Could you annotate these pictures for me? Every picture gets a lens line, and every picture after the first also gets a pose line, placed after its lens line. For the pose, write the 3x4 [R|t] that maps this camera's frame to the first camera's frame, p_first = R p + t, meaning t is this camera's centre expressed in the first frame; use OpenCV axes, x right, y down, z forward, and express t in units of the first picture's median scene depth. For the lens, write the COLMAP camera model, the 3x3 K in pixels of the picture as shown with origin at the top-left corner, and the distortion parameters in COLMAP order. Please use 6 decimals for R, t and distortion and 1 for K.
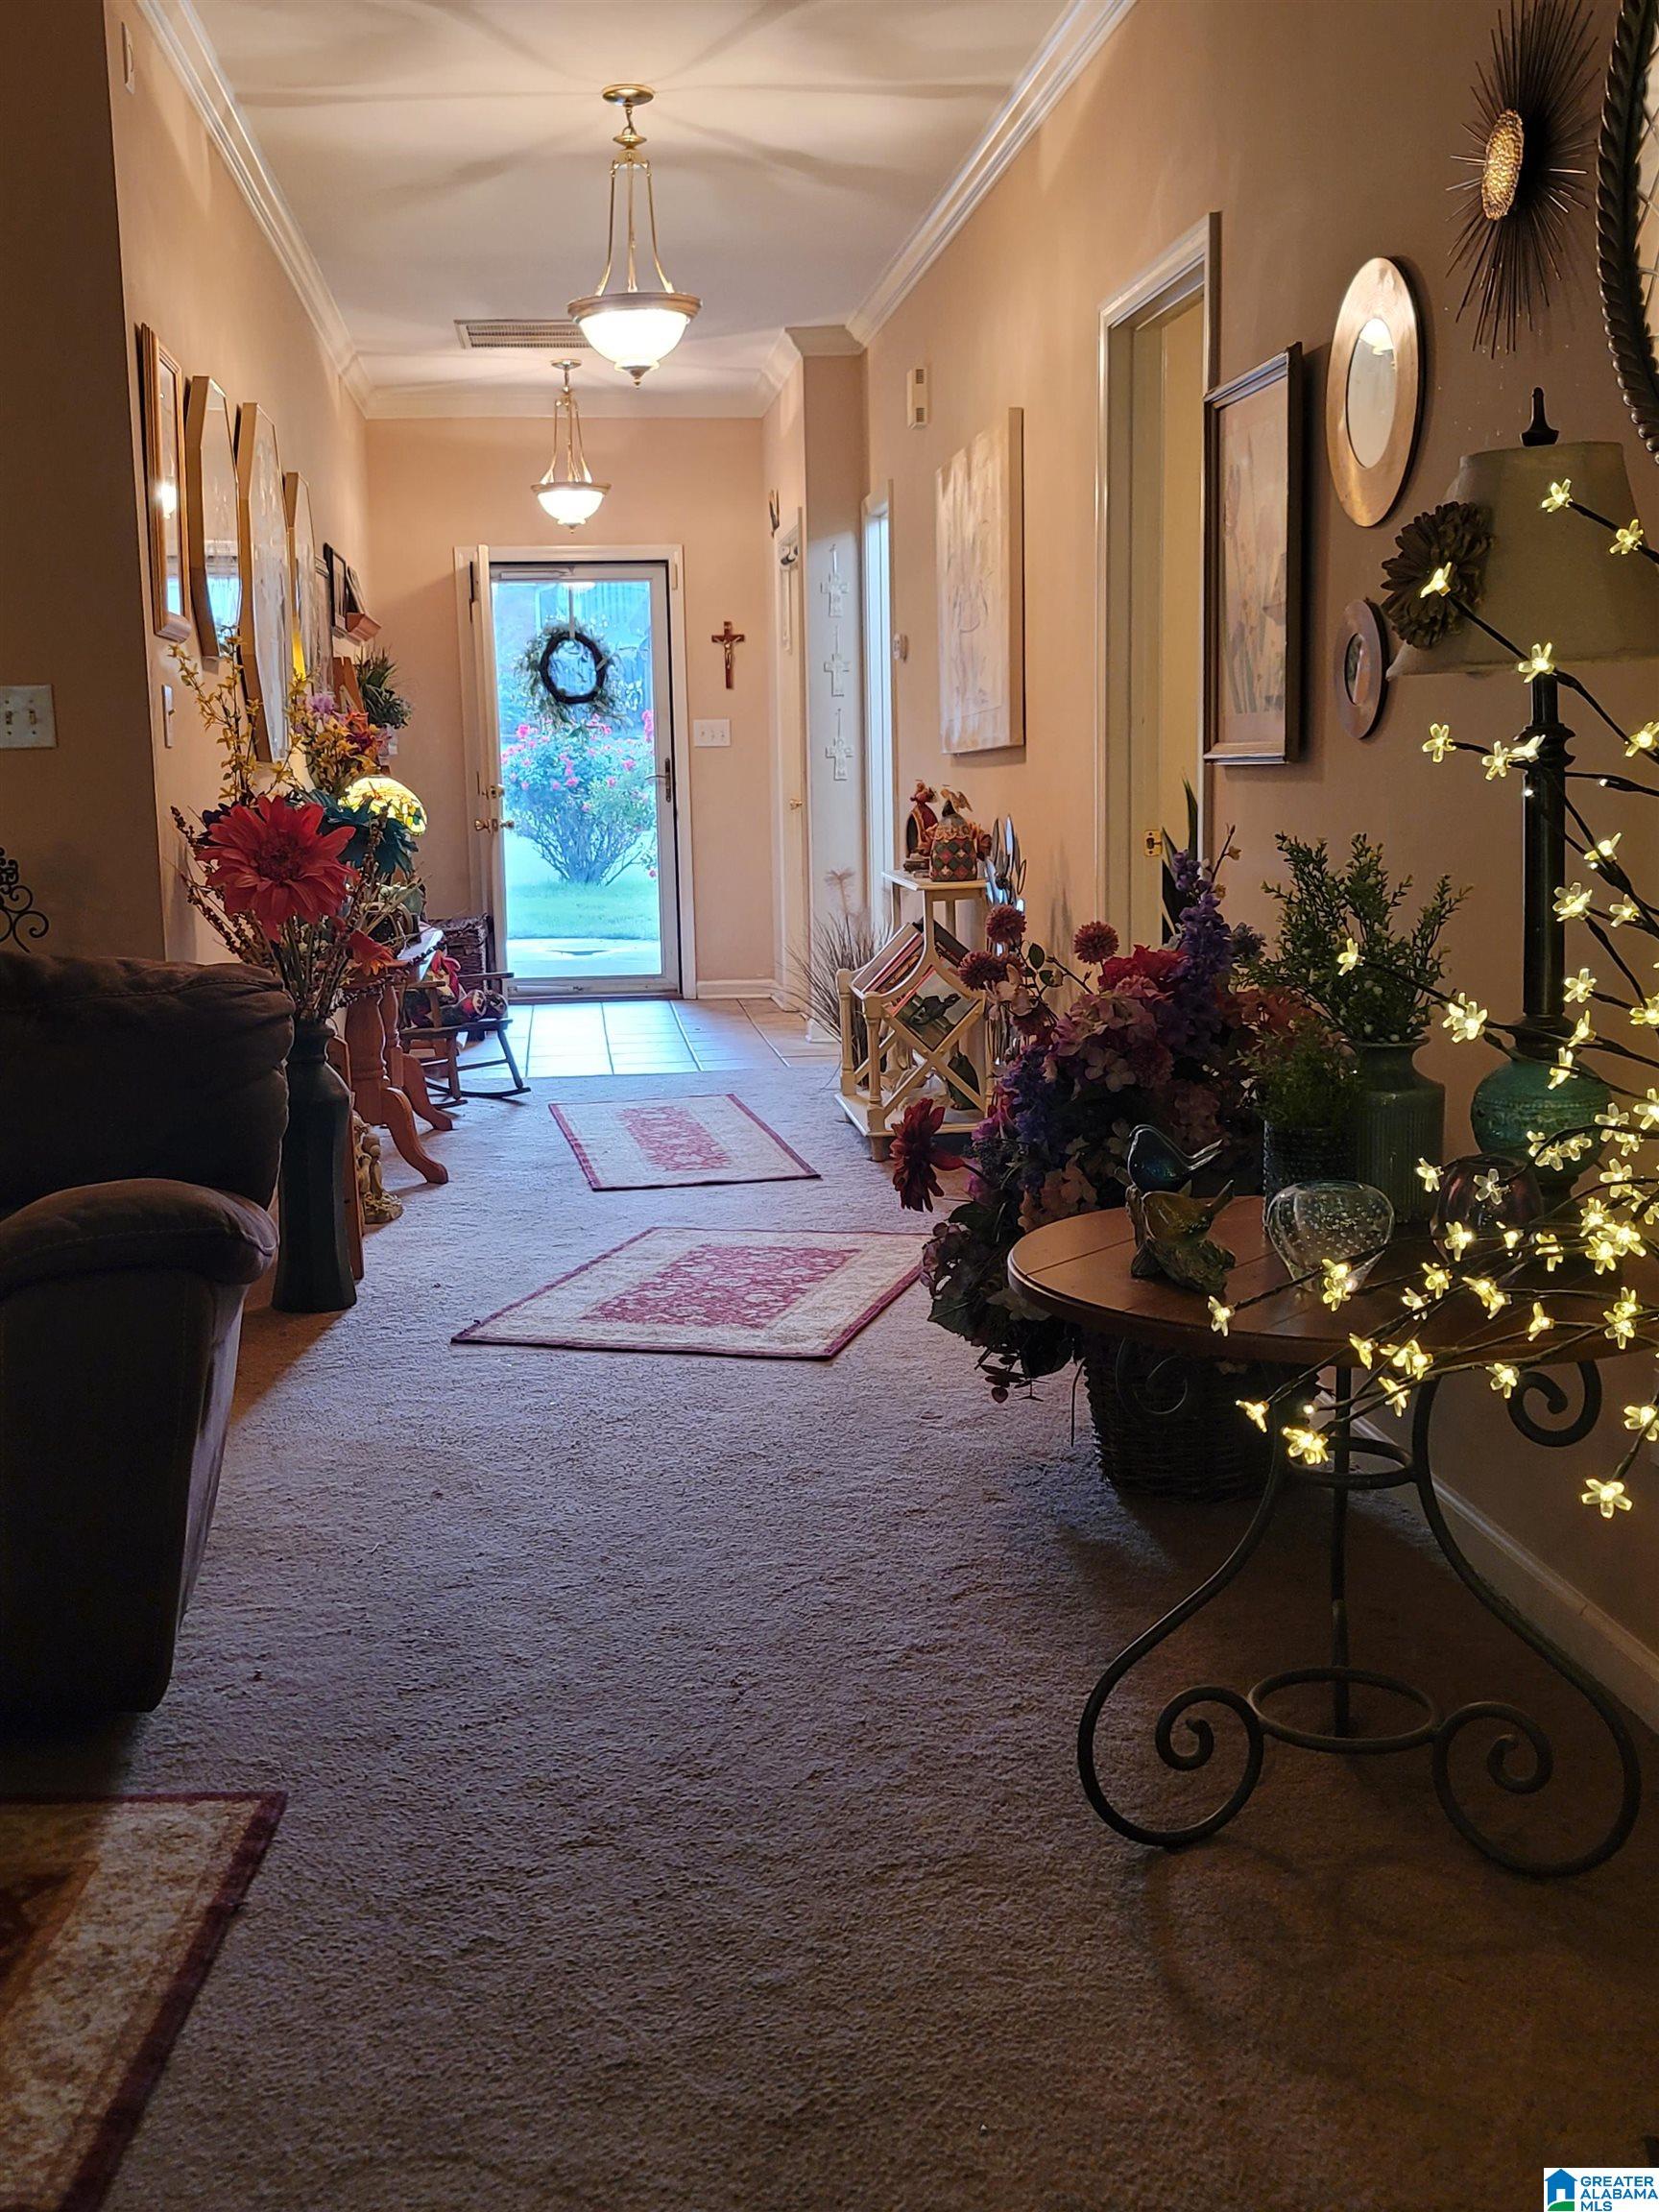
lens RADIAL K [[2340.5, 0, 770.6], [0, 2340.5, 1081.8], [0, 0, 1]] dist [0.082534, 0.000000]
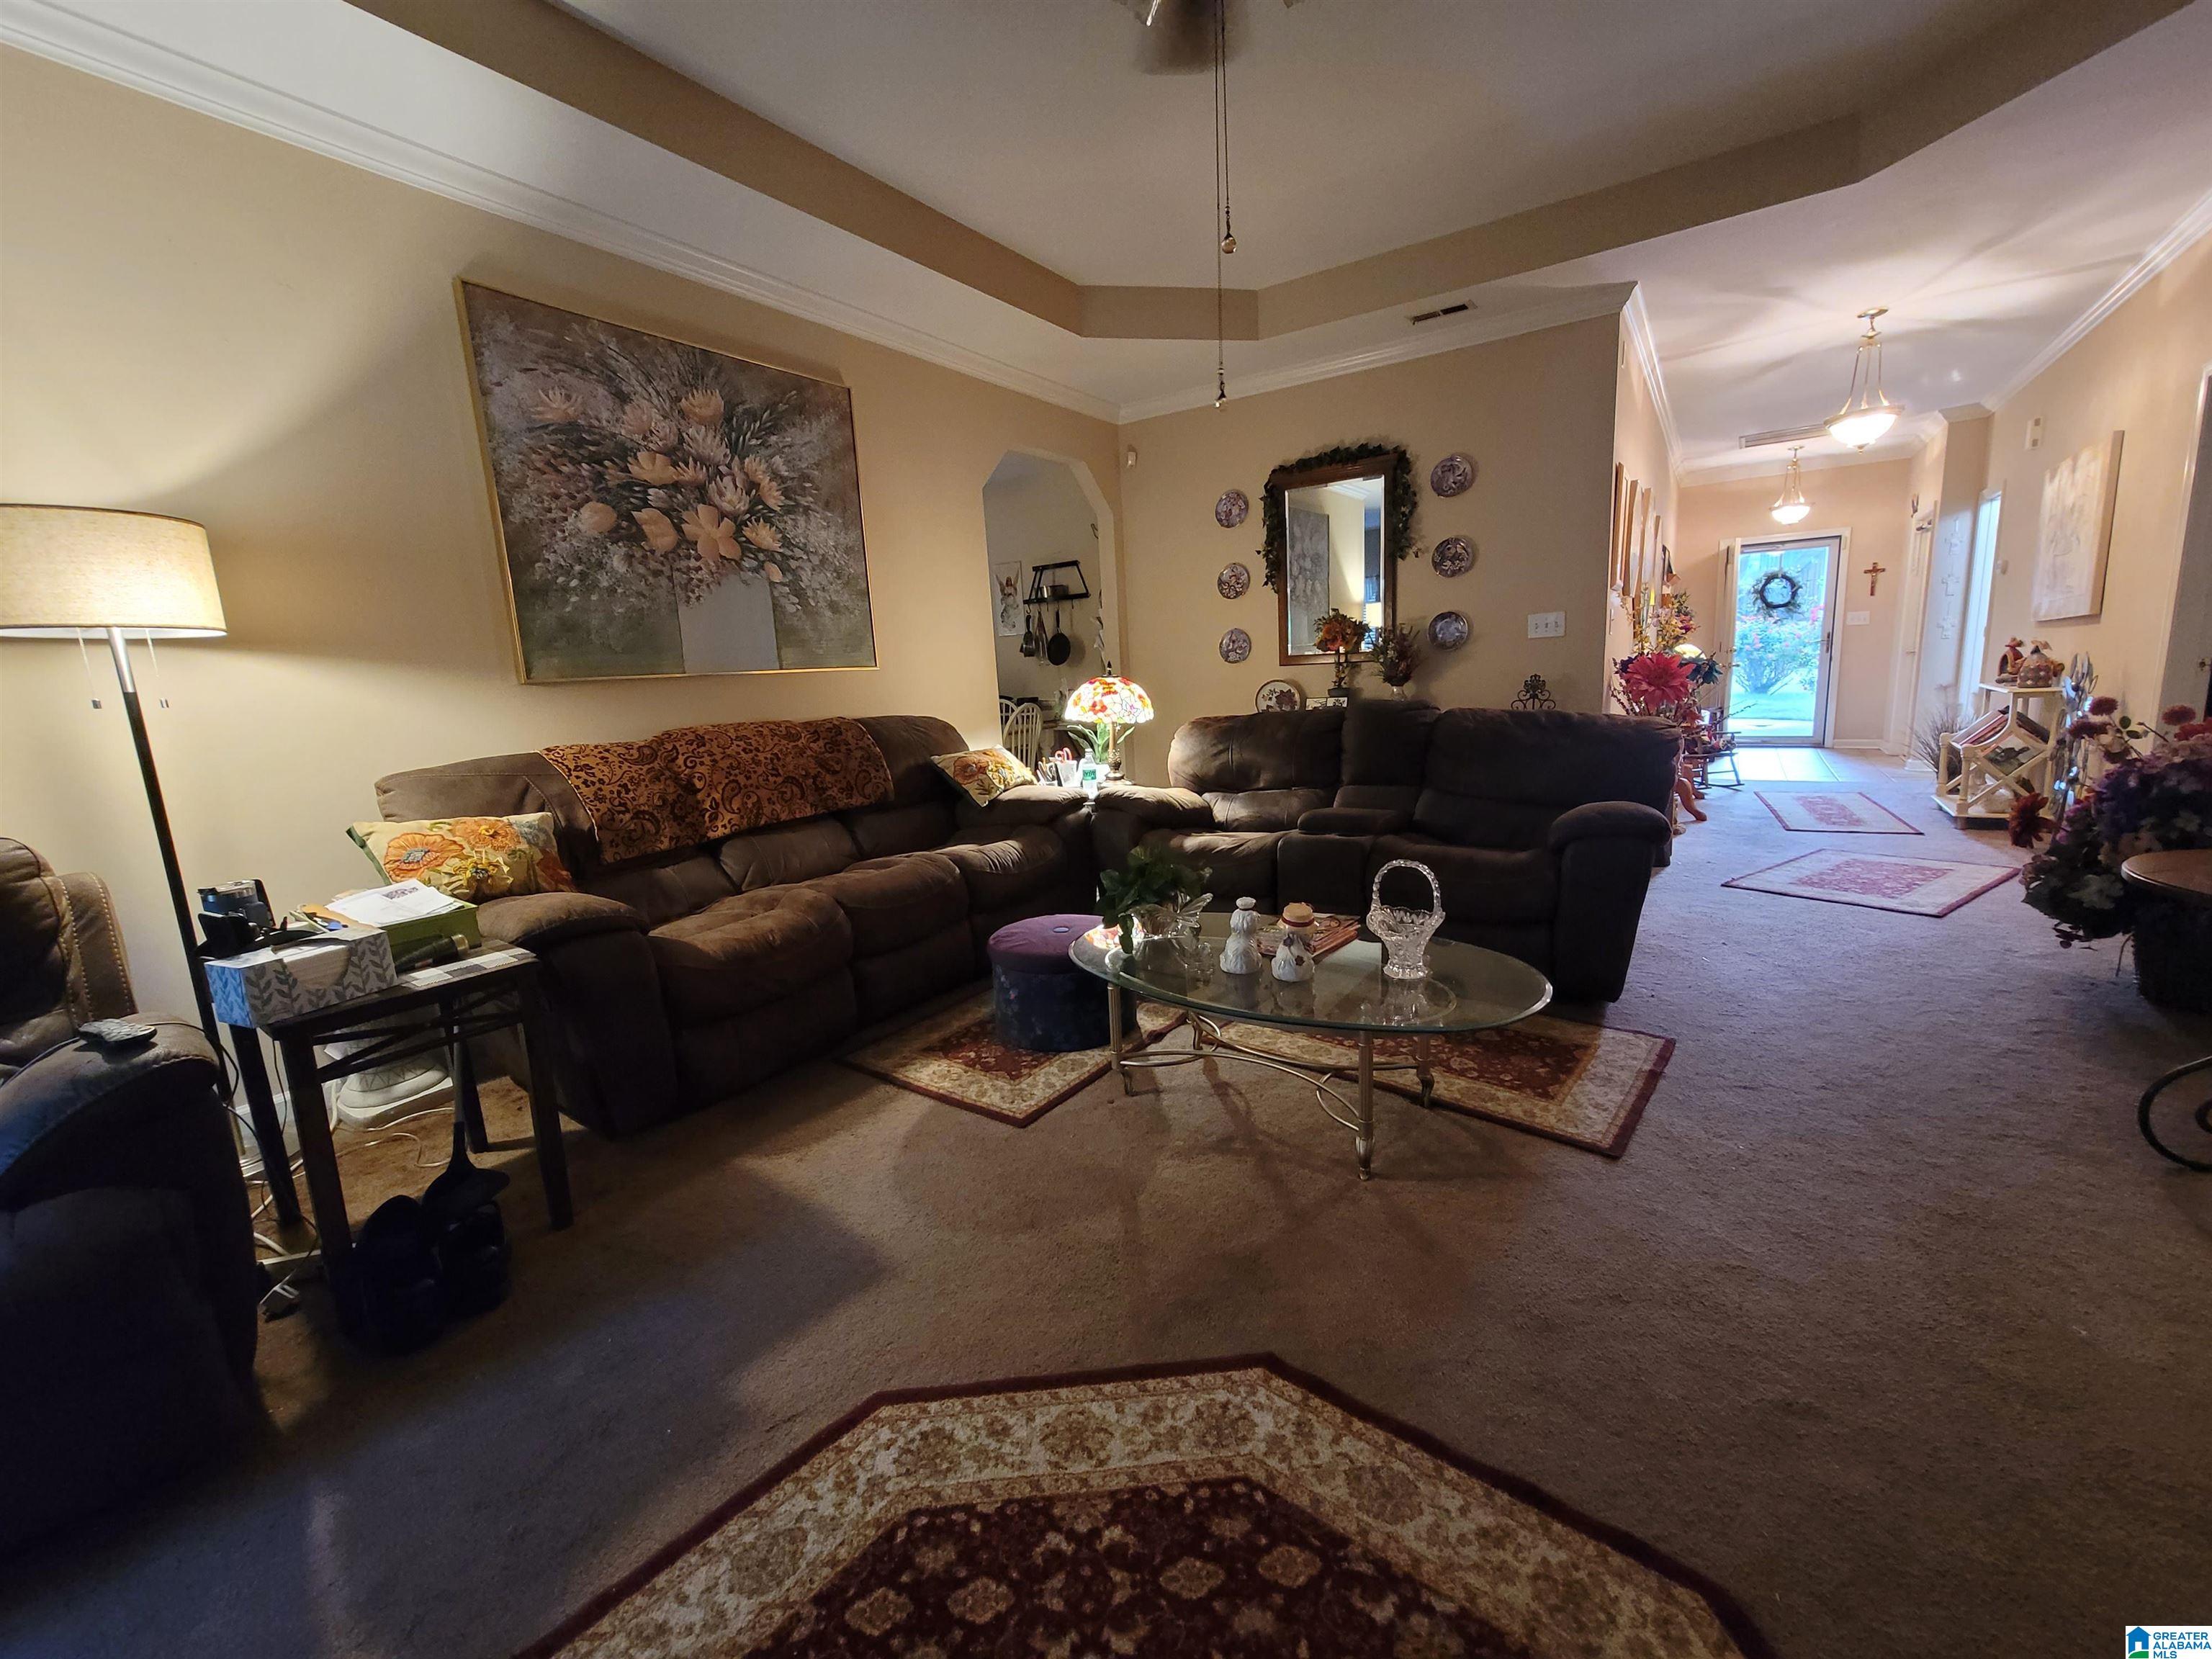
lens RADIAL K [[906.0, 0, 1104.9], [0, 906.0, 834.1], [0, 0, 1]] dist [-0.009462, 0.003547]
pose [[0.772159, 0.094848, -0.628311, -0.032512], [-0.052516, 0.994940, 0.085654, 0.009793], [0.633256, -0.033142, 0.773233, -0.054402]]
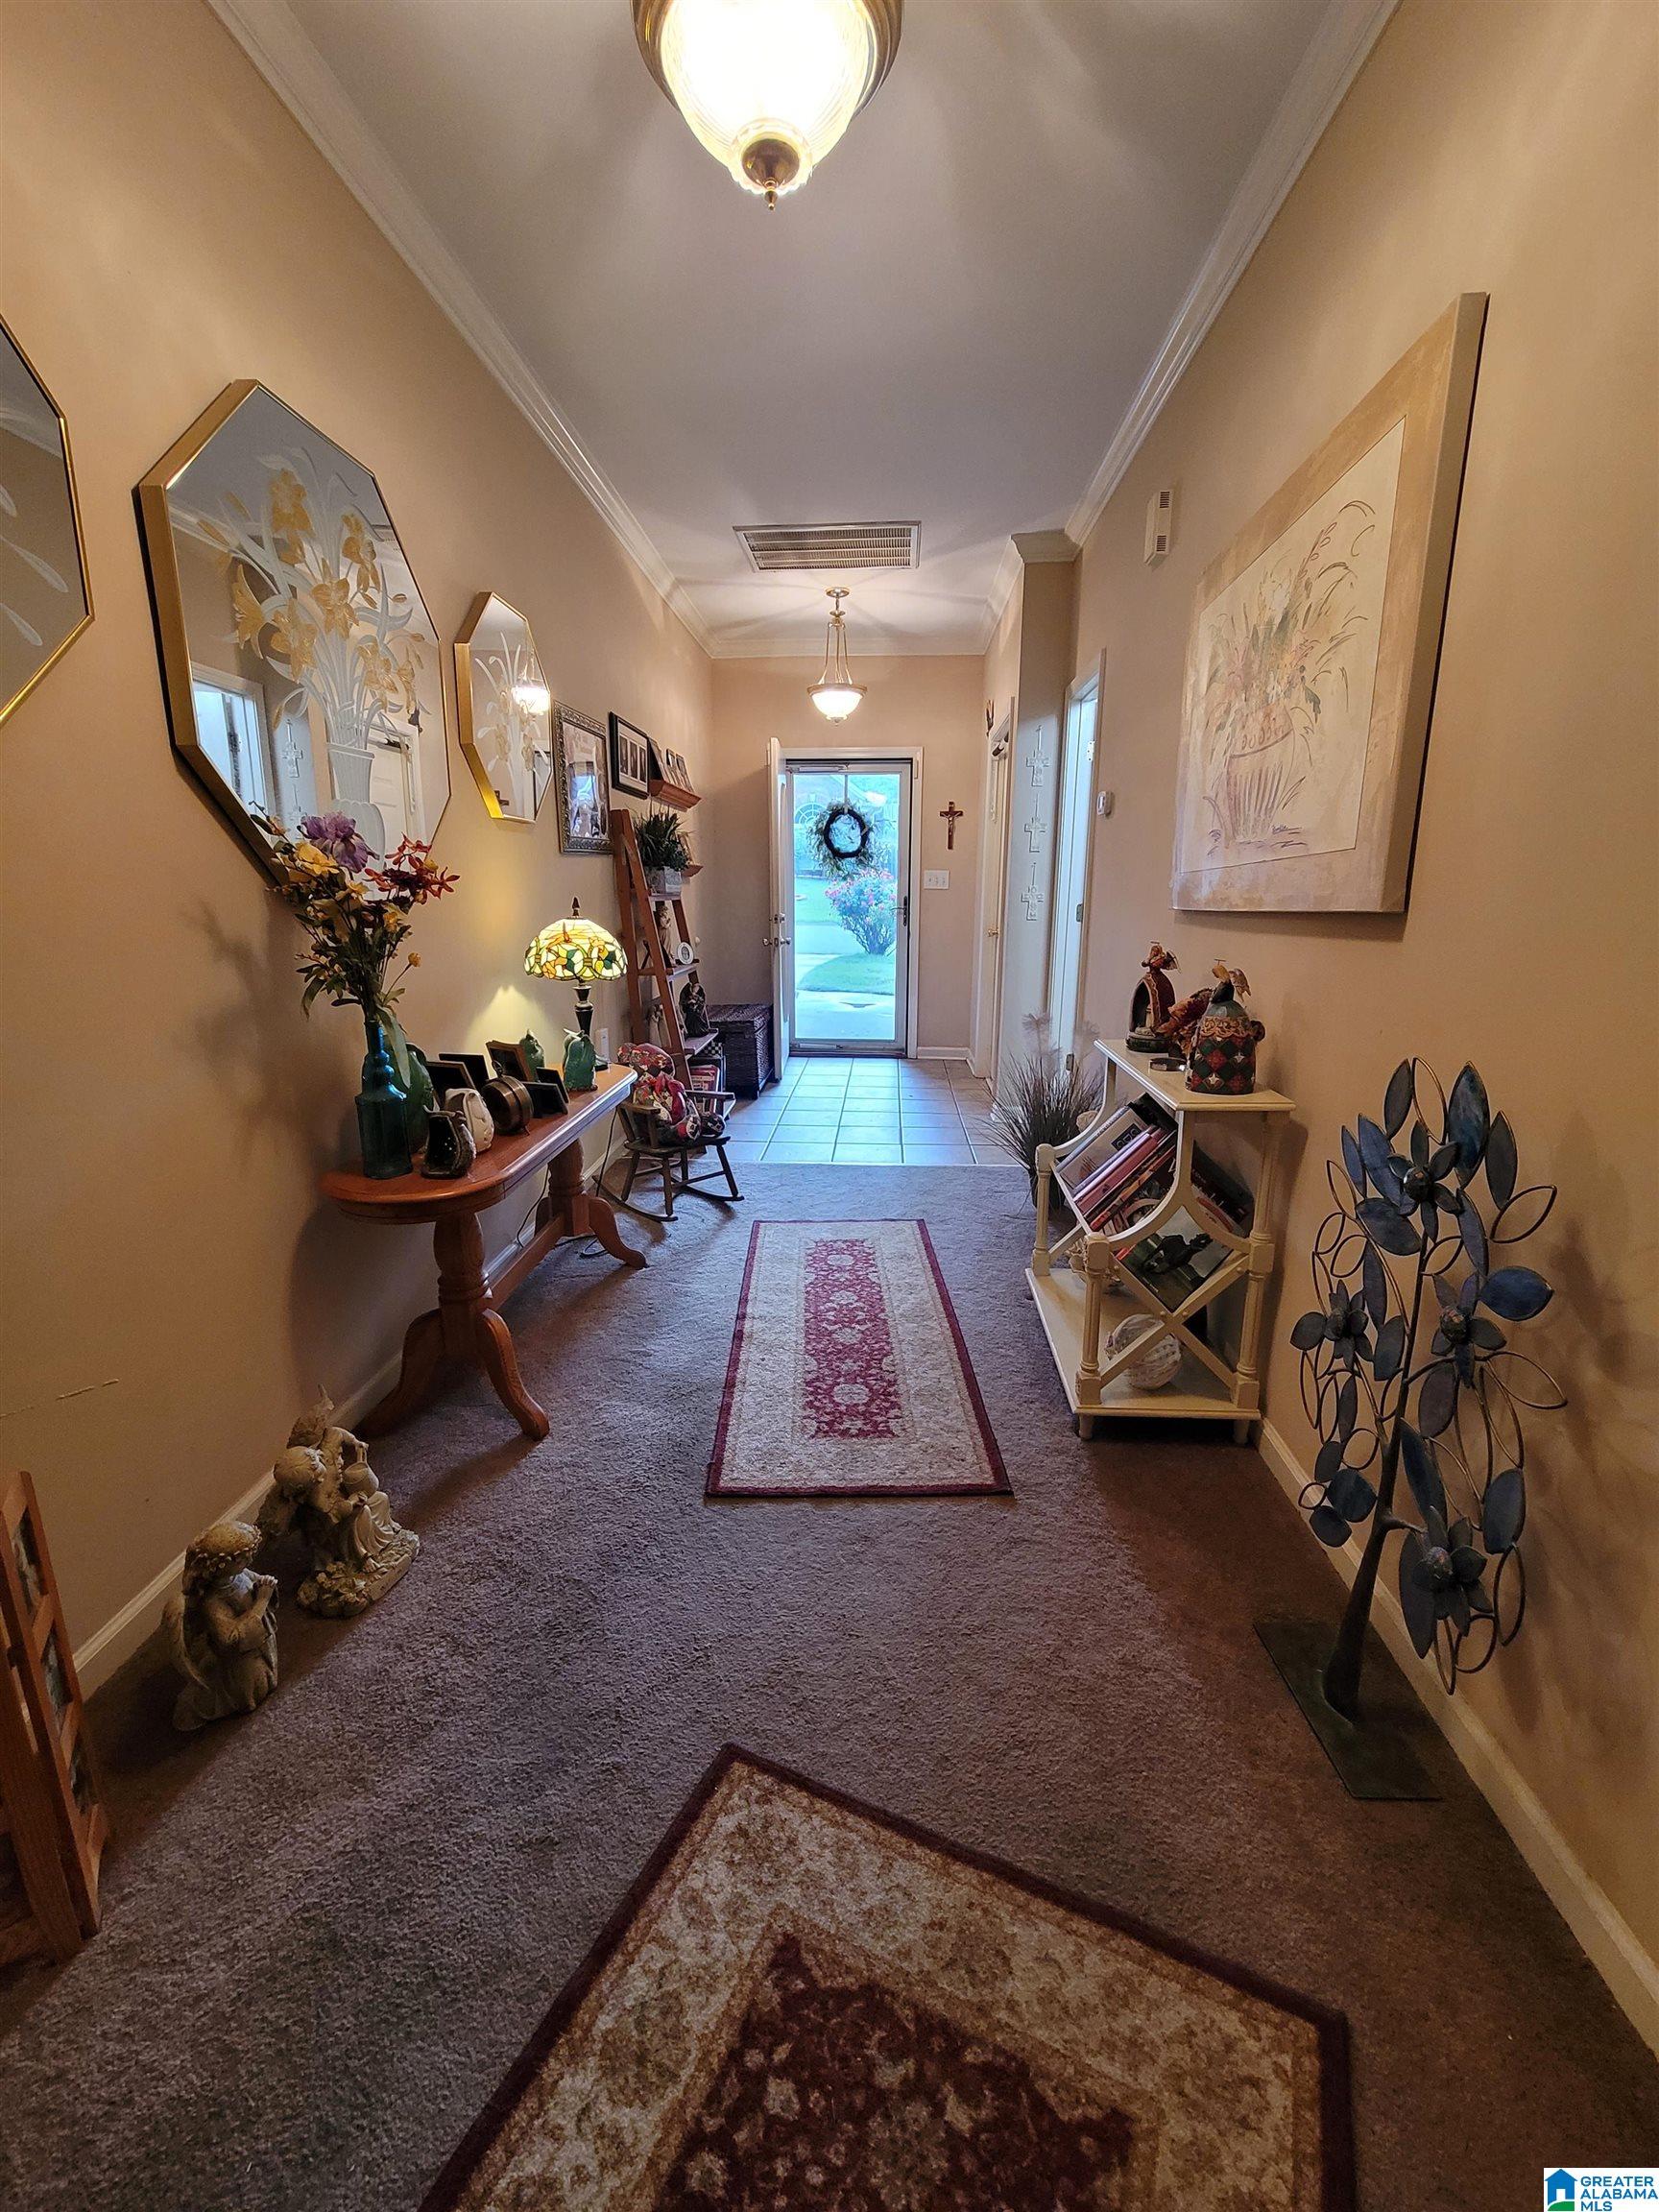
lens RADIAL K [[906.0, 0, 823.2], [0, 906.0, 1108.2], [0, 0, 1]] dist [-0.009462, 0.003547]
pose [[0.986910, 0.060498, -0.149495, -0.002586], [-0.045095, 0.993517, 0.104360, -0.097380], [0.154839, -0.096252, 0.983240, 0.651273]]
